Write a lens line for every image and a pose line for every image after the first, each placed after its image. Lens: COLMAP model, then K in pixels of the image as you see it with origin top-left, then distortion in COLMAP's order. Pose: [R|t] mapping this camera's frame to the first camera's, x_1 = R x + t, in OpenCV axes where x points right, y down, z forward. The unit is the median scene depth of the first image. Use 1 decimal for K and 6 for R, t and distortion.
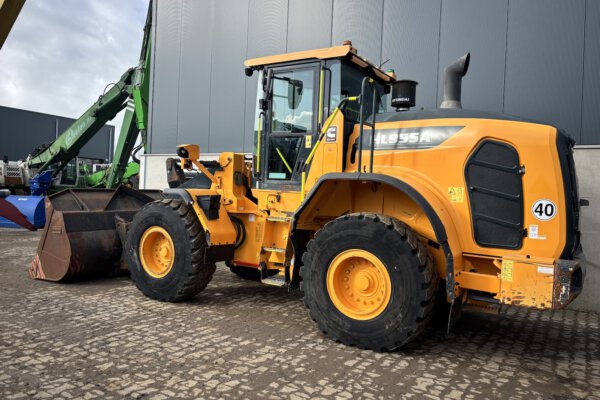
lens RADIAL K [[455.5, 0, 295.4], [0, 455.5, 198.7], [0, 0, 1]] dist [0.035651, -0.035212]
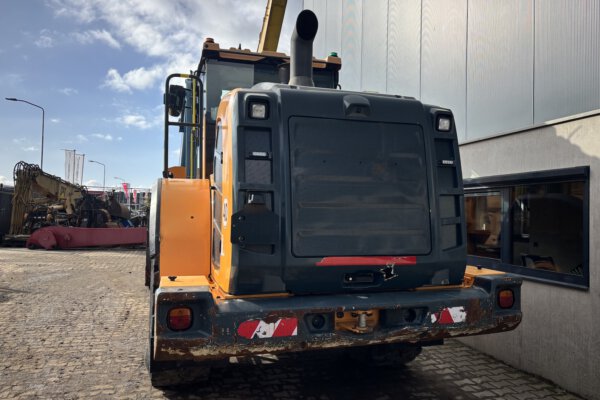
lens RADIAL K [[455.5, 0, 301.1], [0, 455.5, 198.5], [0, 0, 1]] dist [0.035651, -0.035212]
pose [[0.758415, -0.045817, -0.650159, 0.952209], [0.001090, 0.997614, -0.069031, 0.044795], [0.651771, 0.051645, 0.756656, 0.506491]]
